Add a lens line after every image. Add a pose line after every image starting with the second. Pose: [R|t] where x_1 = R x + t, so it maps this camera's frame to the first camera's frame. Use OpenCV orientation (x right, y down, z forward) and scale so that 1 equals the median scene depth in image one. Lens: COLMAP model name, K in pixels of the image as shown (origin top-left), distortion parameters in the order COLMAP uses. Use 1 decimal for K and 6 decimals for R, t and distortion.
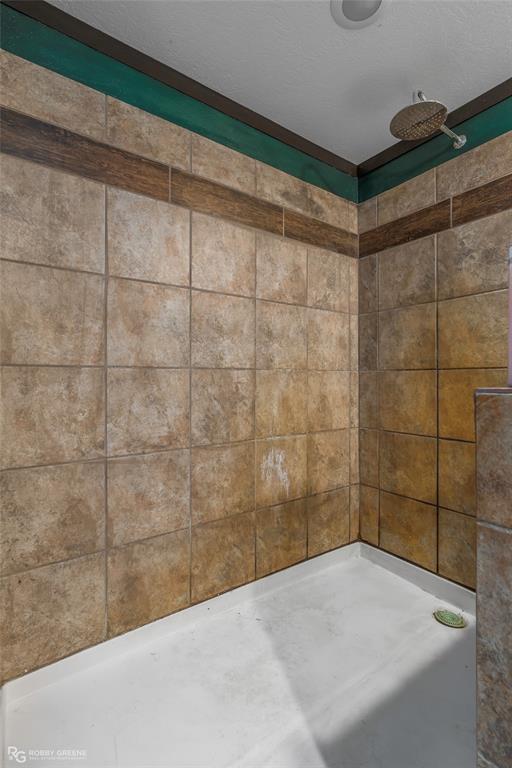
lens RADIAL K [[348.4, 0, 253.8], [0, 348.4, 378.7], [0, 0, 1]] dist [-0.005697, 0.000913]
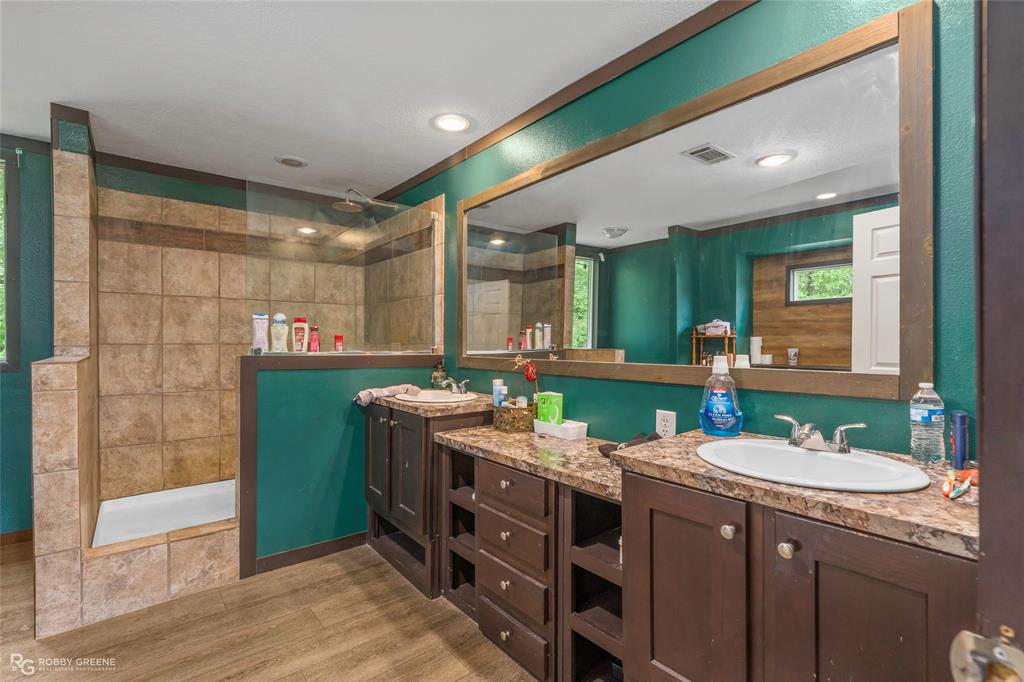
lens RADIAL K [[464.5, 0, 514.3], [0, 464.5, 345.4], [0, 0, 1]] dist [-0.005697, 0.000913]
pose [[0.997462, -0.001307, 0.071192, 1.216890], [0.001096, 0.999995, 0.002998, -0.031283], [-0.071195, -0.002913, 0.997458, -1.529212]]
